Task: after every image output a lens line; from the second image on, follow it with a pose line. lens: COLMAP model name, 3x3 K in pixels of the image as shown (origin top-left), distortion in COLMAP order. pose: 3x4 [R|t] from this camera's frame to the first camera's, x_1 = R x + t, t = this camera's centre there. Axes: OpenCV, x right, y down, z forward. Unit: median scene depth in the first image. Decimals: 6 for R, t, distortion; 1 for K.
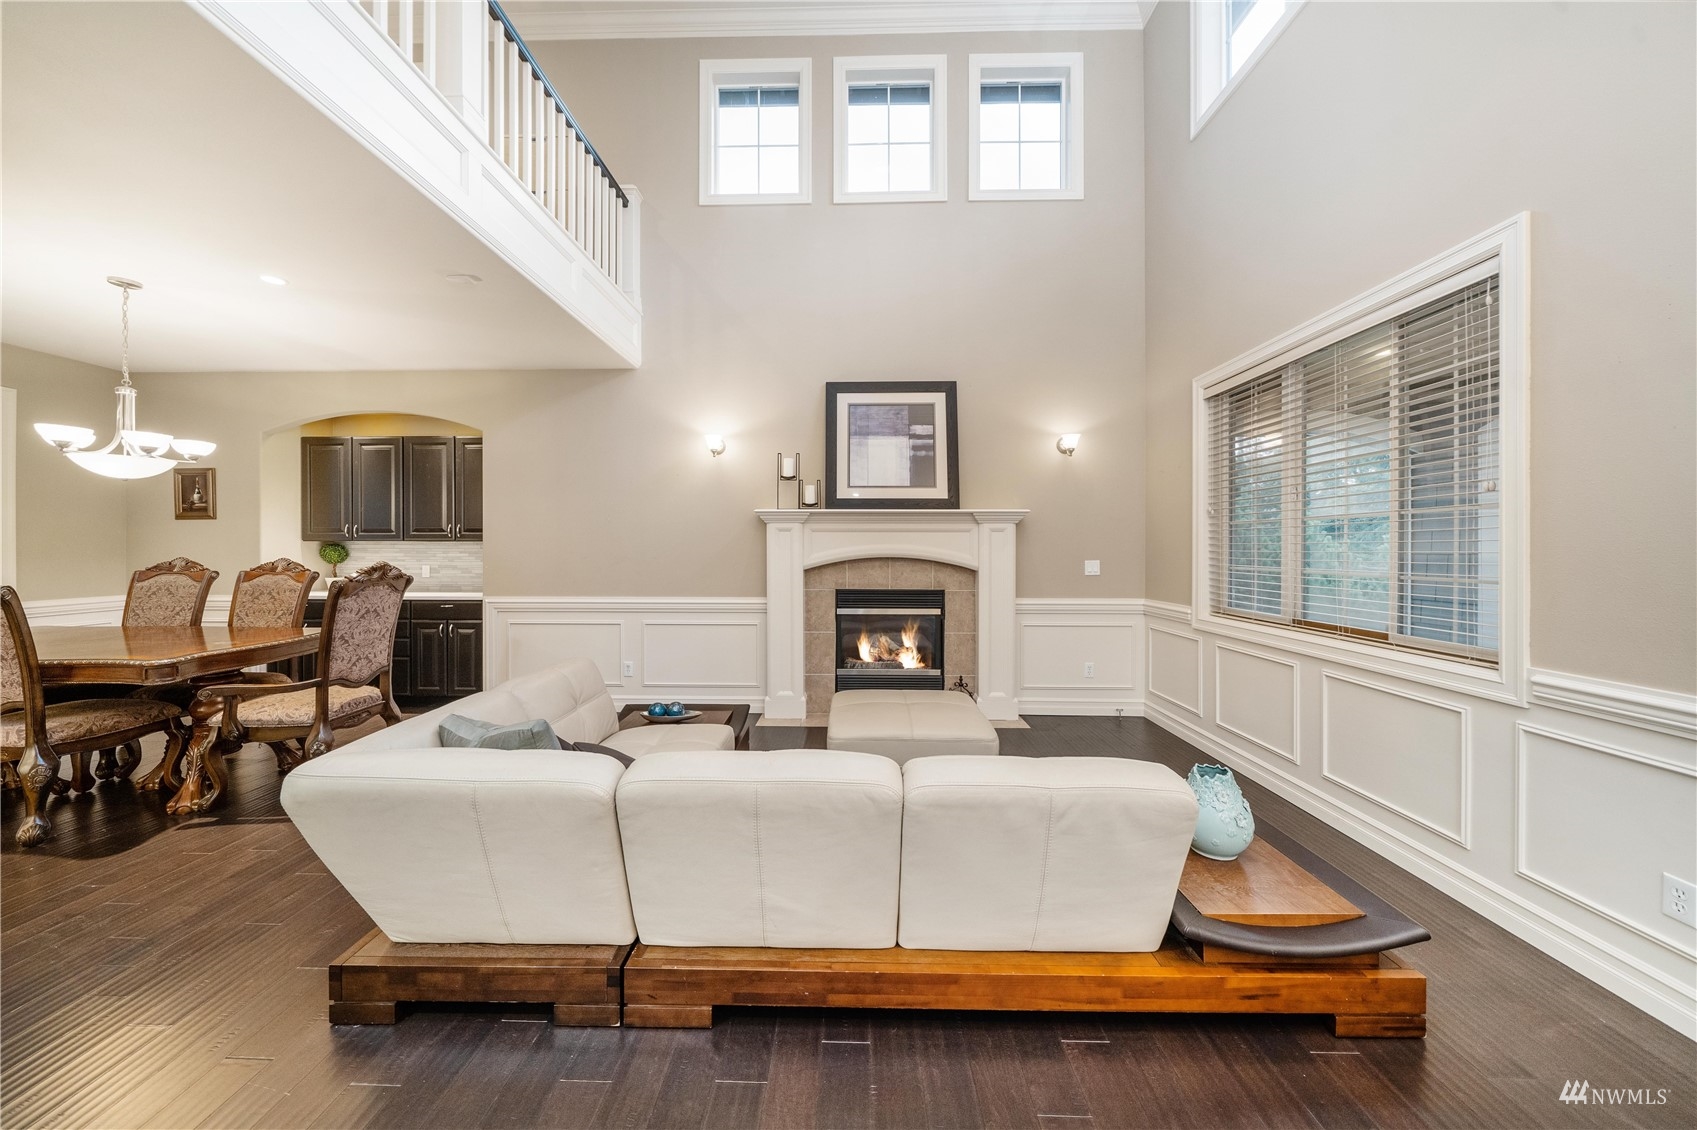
lens RADIAL K [[589.1, 0, 843.8], [0, 589.1, 550.5], [0, 0, 1]] dist [-0.005568, 0.000065]
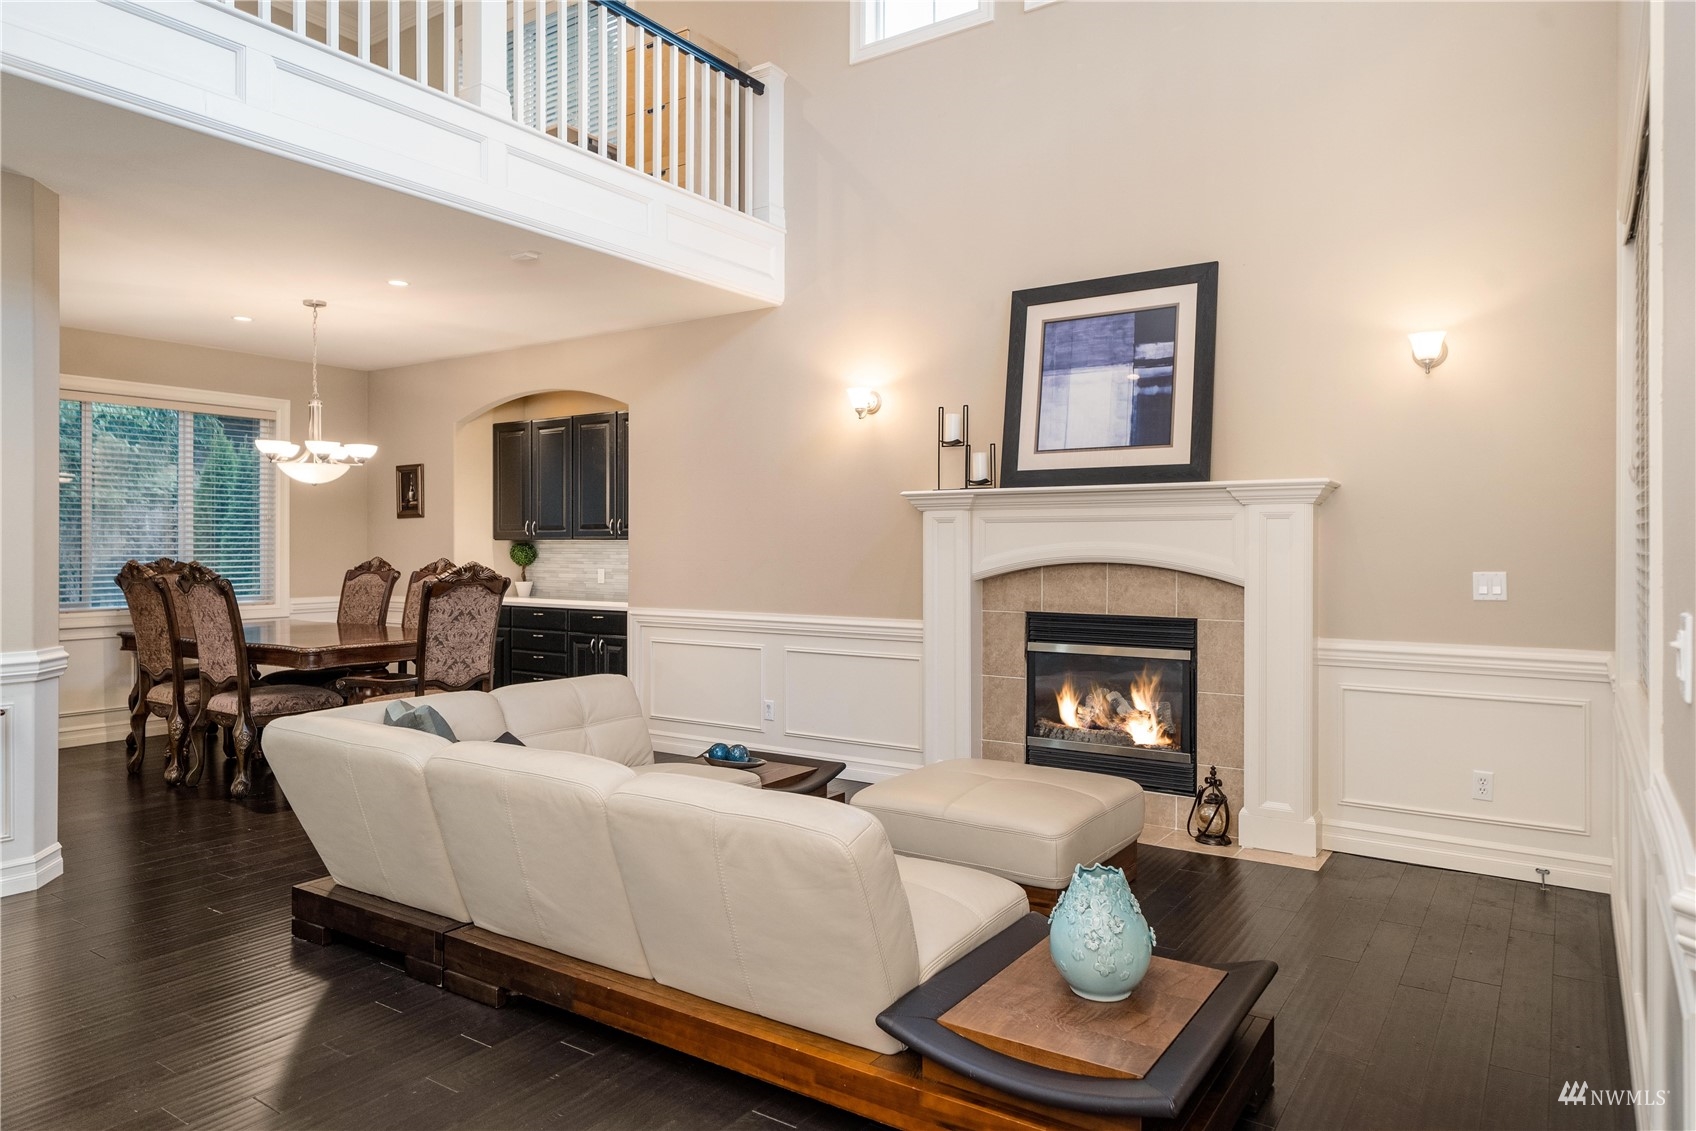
lens RADIAL K [[1072.7, 0, 839.9], [0, 1072.7, 549.1], [0, 0, 1]] dist [-0.002141, 0.005305]
pose [[0.837921, 0.000416, -0.545792, 0.478658], [-0.001847, 0.999996, -0.002073, 0.000452], [0.545789, 0.002745, 0.837918, -0.096503]]
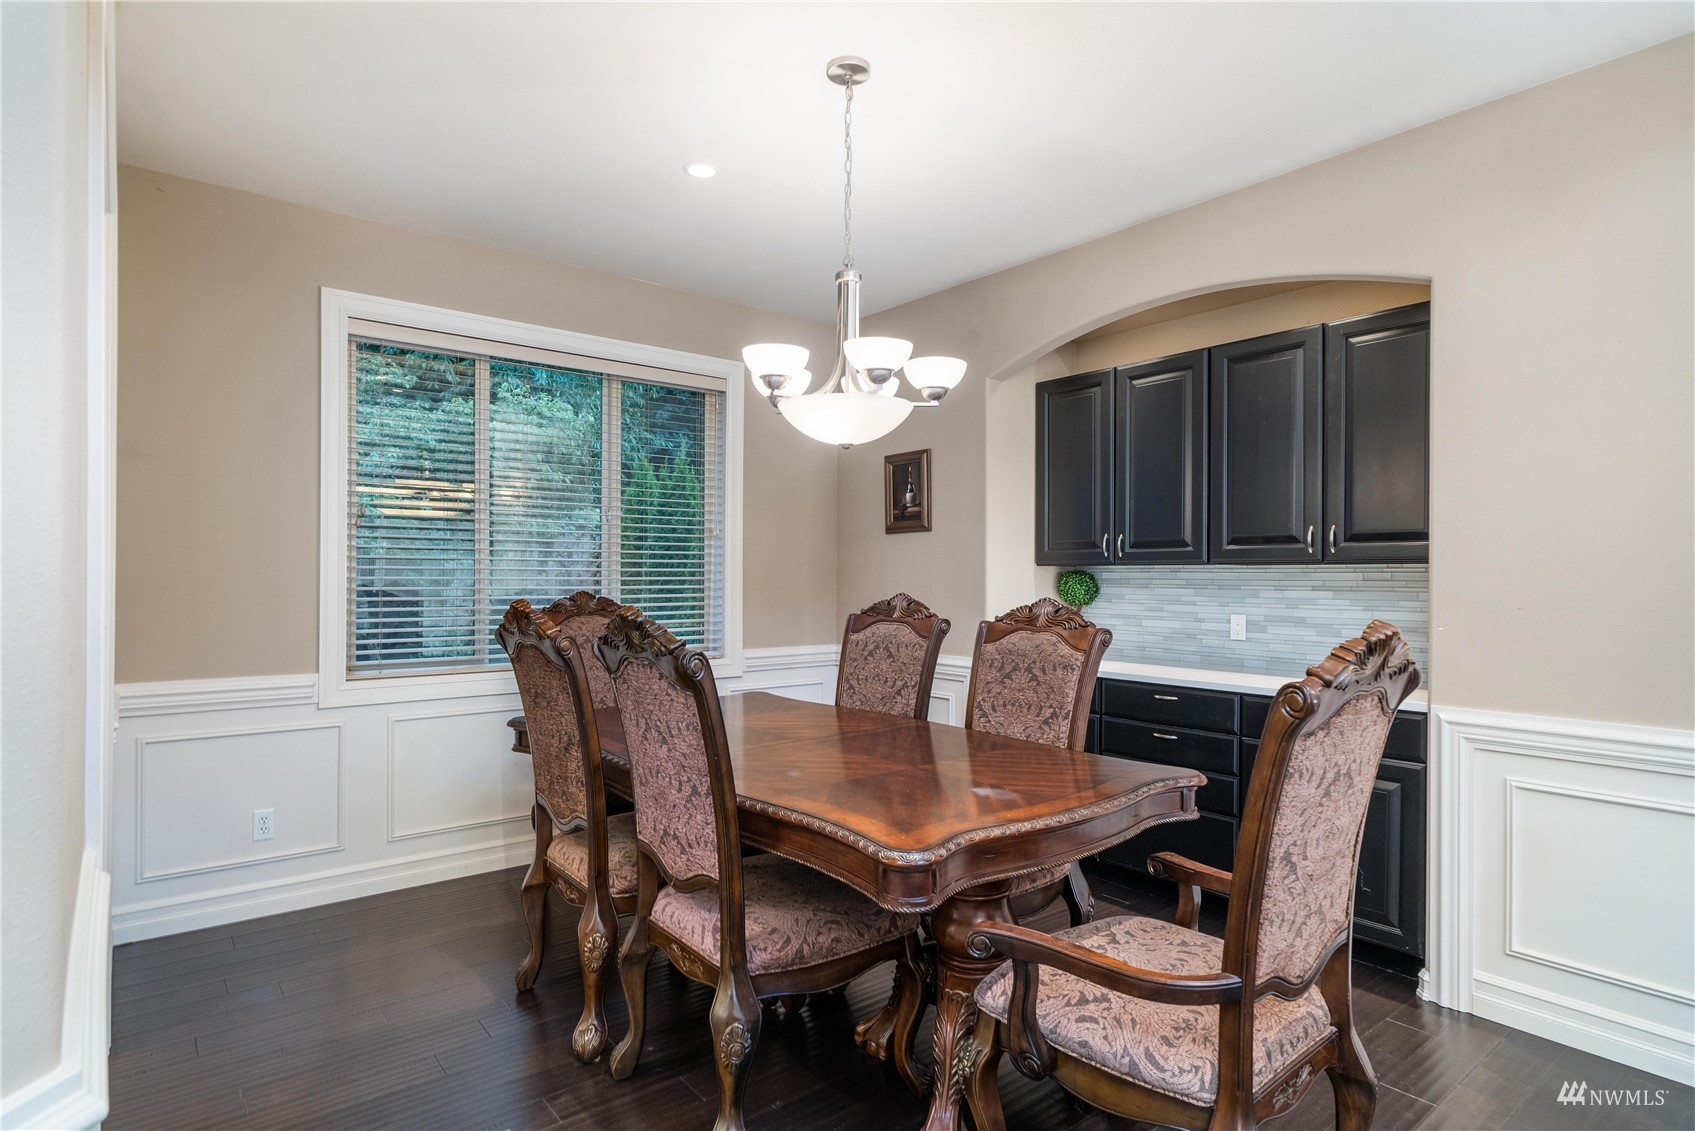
lens RADIAL K [[899.9, 0, 833.4], [0, 899.9, 587.0], [0, 0, 1]] dist [-0.002256, 0.002136]
pose [[0.636725, 0.011262, -0.771009, -0.436002], [-0.007402, 0.999937, 0.008492, -0.001447], [0.771056, 0.000300, 0.636768, 0.338723]]
